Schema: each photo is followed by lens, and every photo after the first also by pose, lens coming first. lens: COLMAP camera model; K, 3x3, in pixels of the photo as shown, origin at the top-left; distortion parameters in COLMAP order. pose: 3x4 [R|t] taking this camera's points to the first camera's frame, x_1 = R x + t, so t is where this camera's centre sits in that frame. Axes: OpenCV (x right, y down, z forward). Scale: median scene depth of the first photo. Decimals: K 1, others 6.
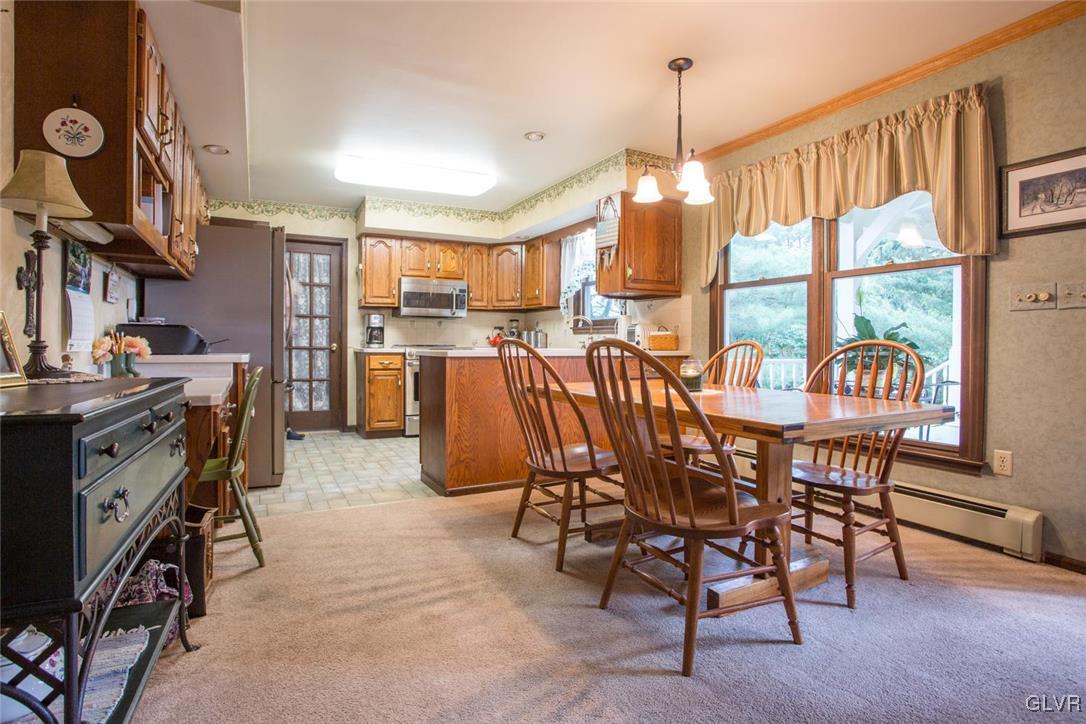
lens RADIAL K [[553.6, 0, 543.0], [0, 553.6, 355.5], [0, 0, 1]] dist [-0.076201, 0.048120]
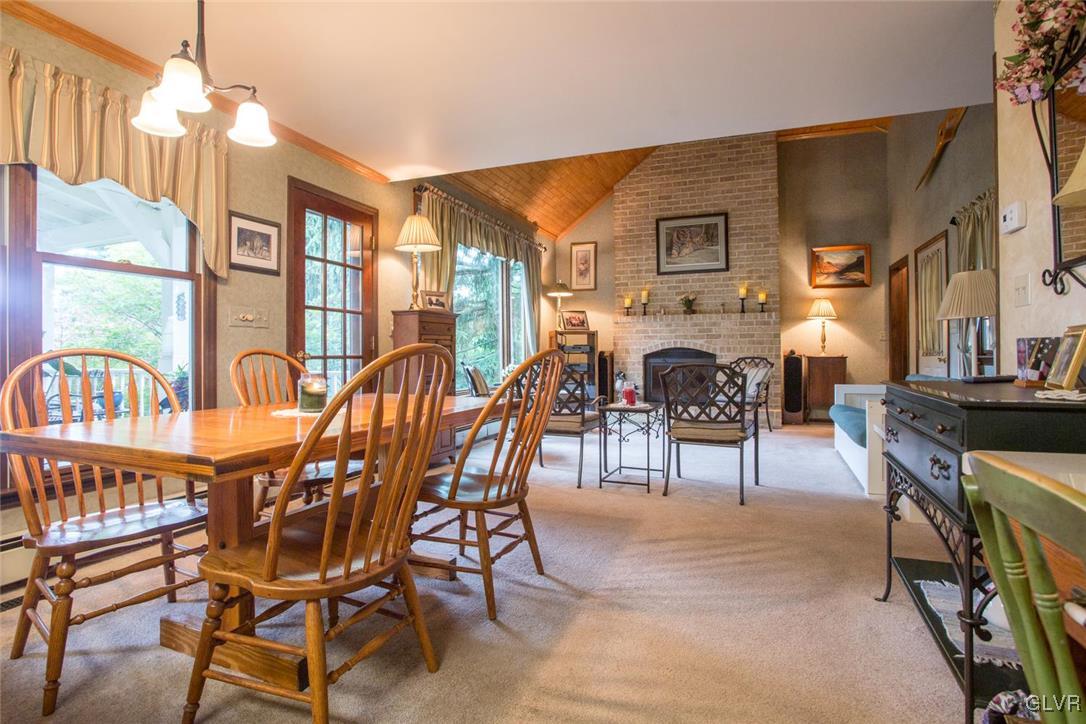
lens RADIAL K [[553.6, 0, 543.0], [0, 553.6, 355.5], [0, 0, 1]] dist [-0.076201, 0.048120]
pose [[-0.672813, -0.000963, 0.739812, -0.597477], [0.009277, 0.999910, 0.009738, -0.020718], [-0.739754, 0.013415, -0.672744, 1.397502]]
